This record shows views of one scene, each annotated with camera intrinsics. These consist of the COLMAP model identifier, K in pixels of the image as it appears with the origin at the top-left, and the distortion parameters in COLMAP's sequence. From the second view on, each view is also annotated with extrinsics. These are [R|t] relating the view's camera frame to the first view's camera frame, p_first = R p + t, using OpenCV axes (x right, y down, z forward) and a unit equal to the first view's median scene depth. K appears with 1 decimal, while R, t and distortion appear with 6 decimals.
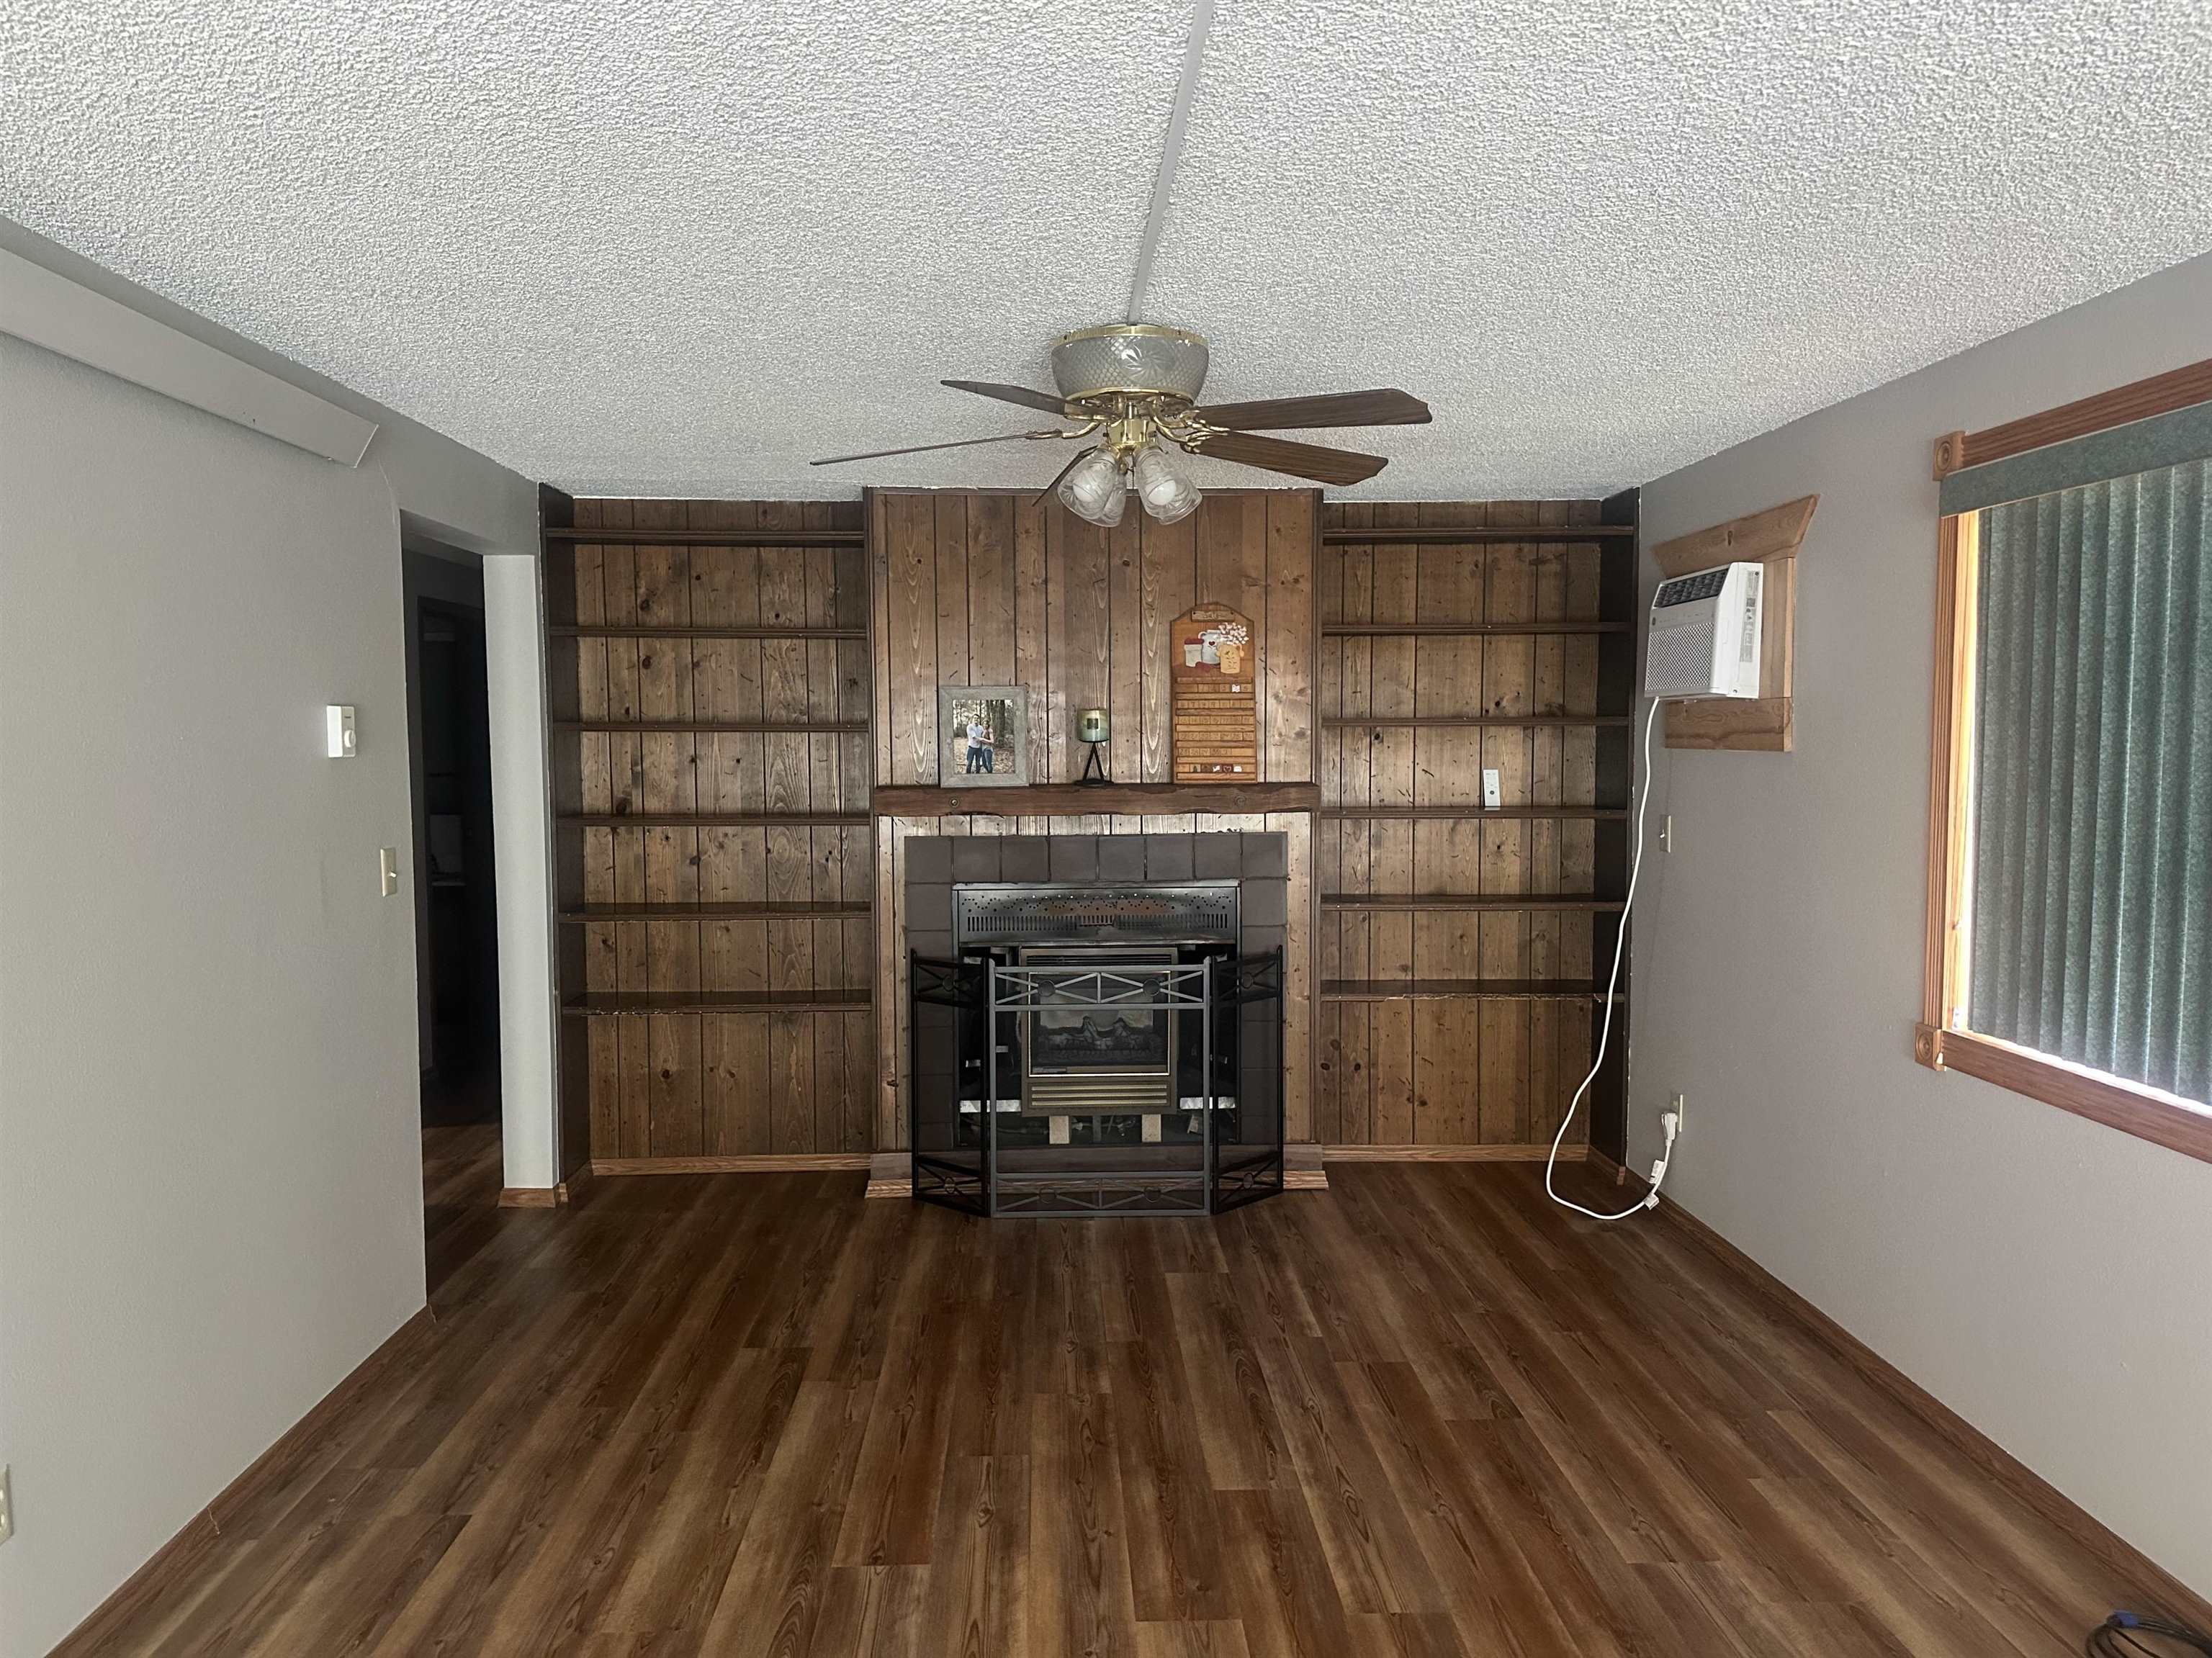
lens RADIAL K [[1522.0, 0, 1101.0], [0, 1522.0, 835.9], [0, 0, 1]] dist [0.050874, -0.057974]
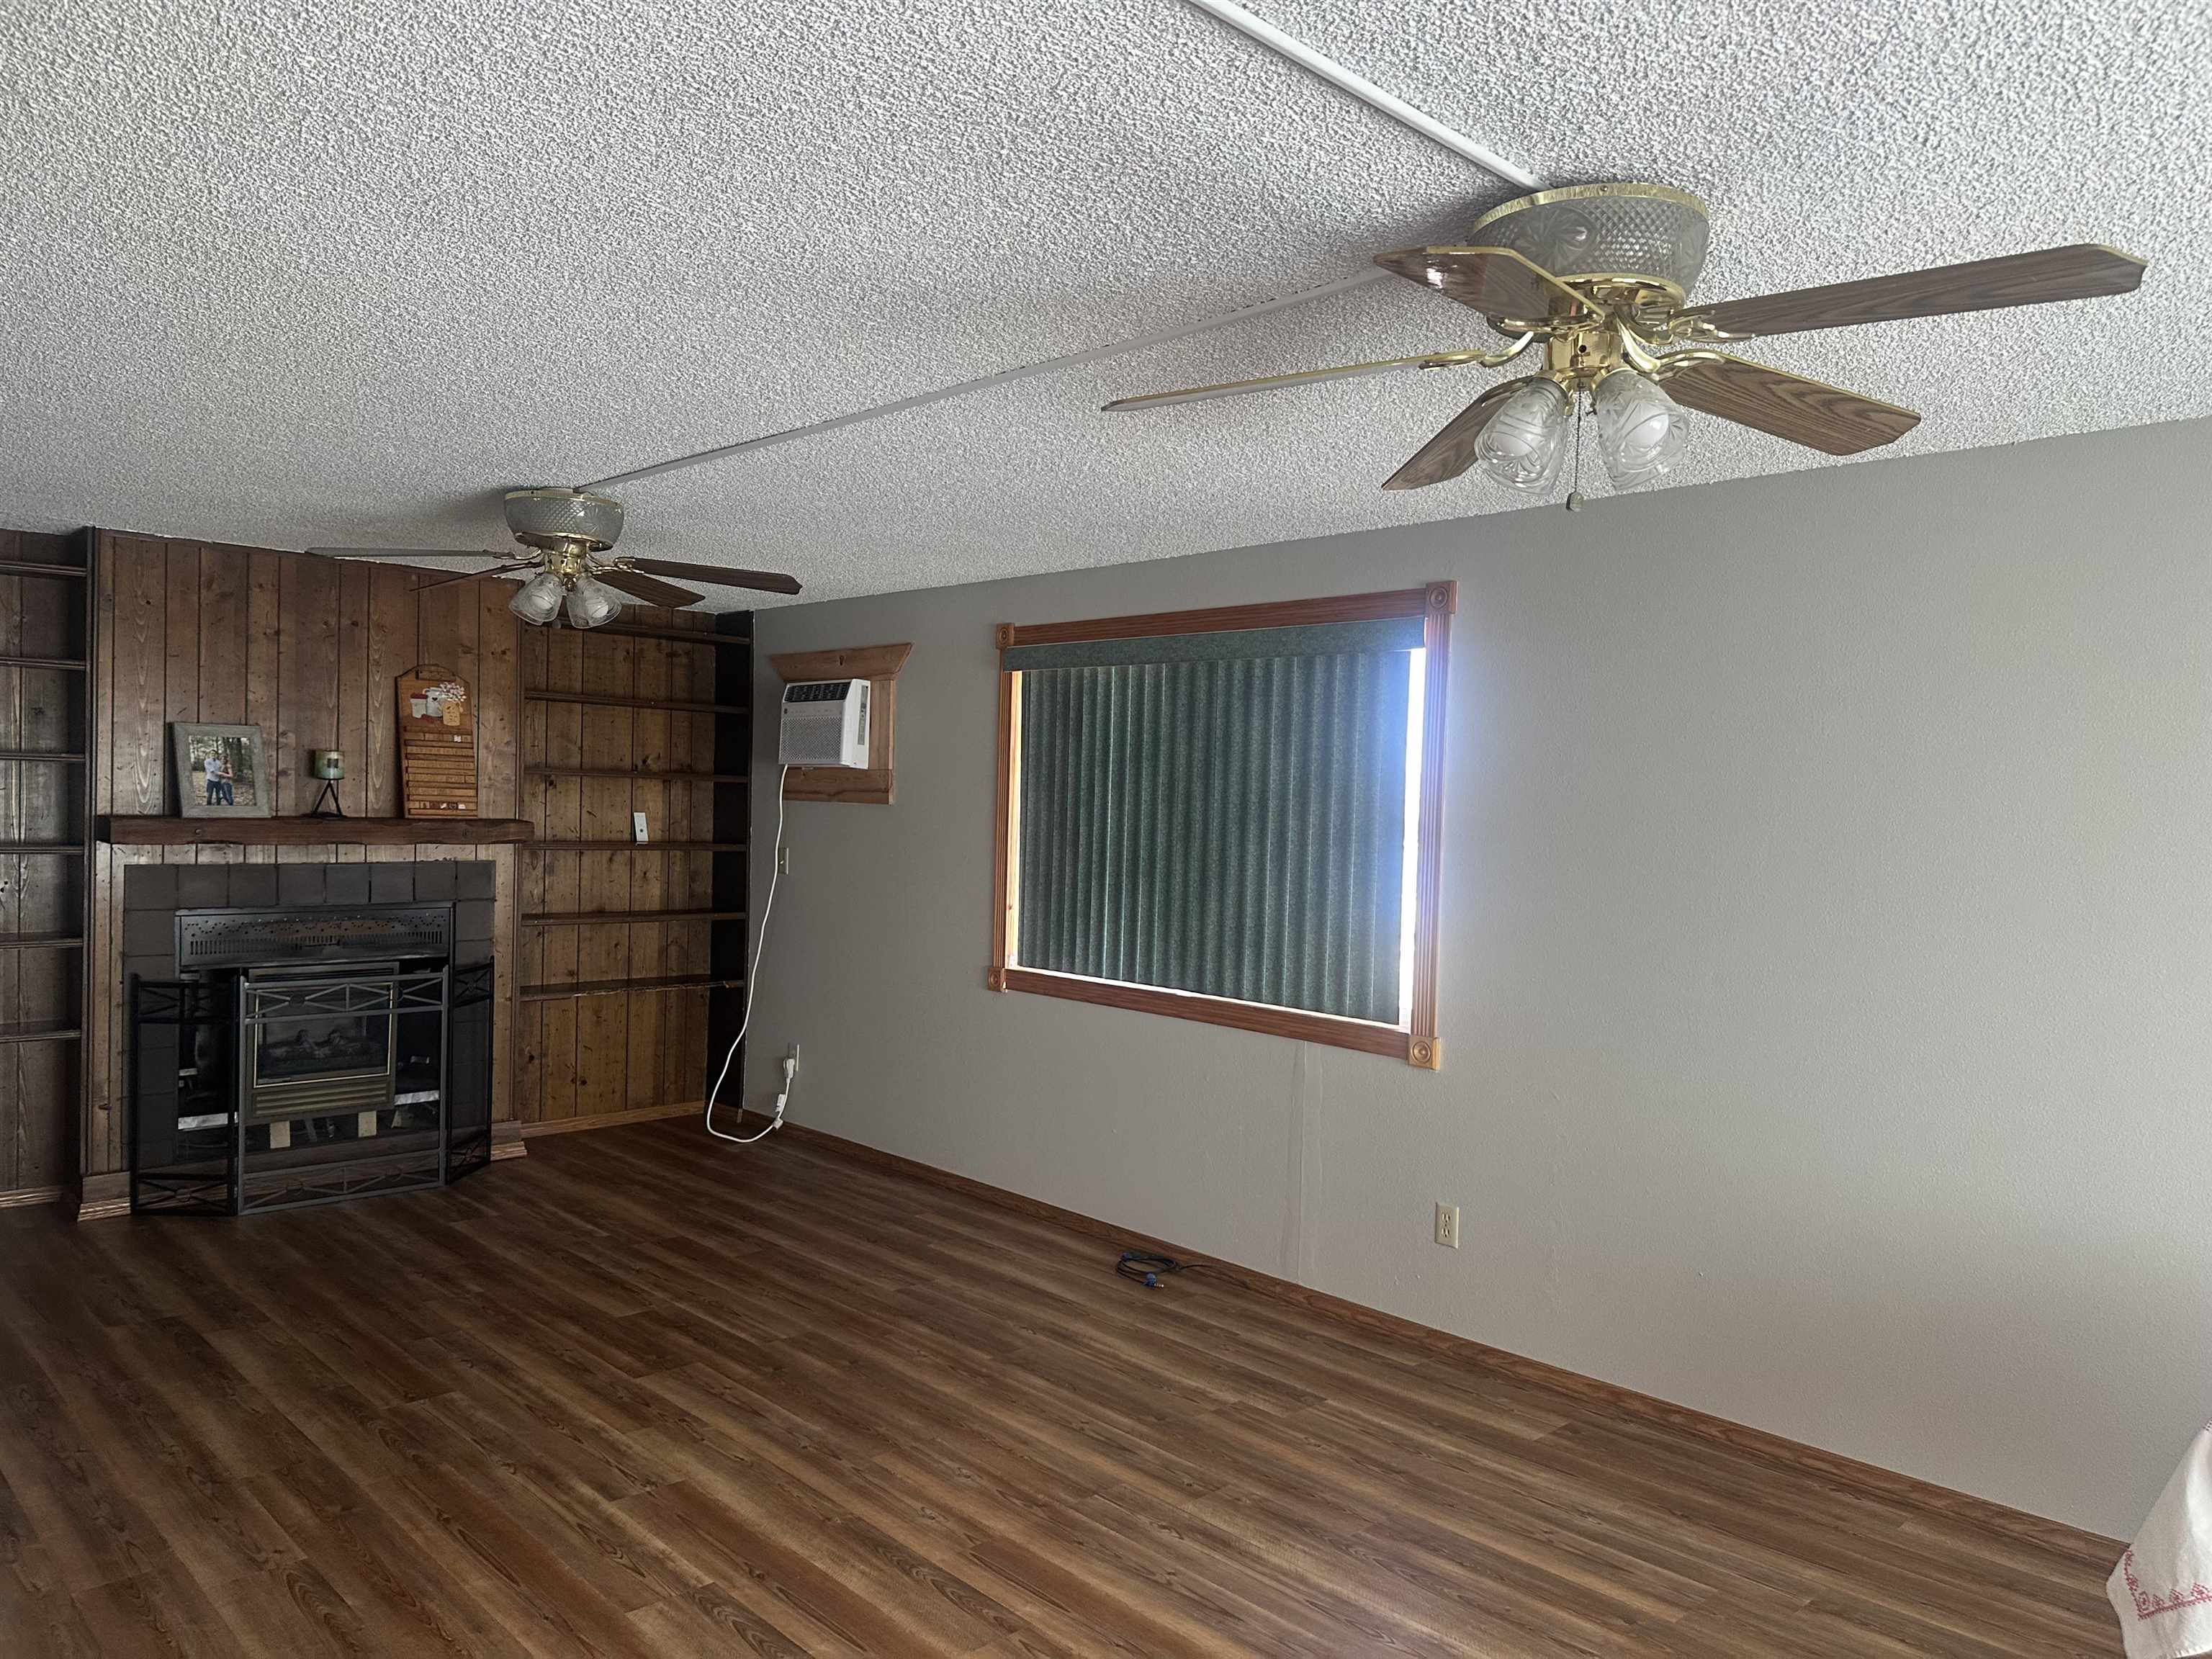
lens RADIAL K [[1522.1, 0, 1099.9], [0, 1522.1, 815.2], [0, 0, 1]] dist [0.050874, -0.057974]
pose [[0.741416, 0.021223, 0.670710, -0.391661], [0.011538, 0.998949, -0.044363, 0.024331], [-0.670946, 0.040630, 0.740392, -0.252743]]
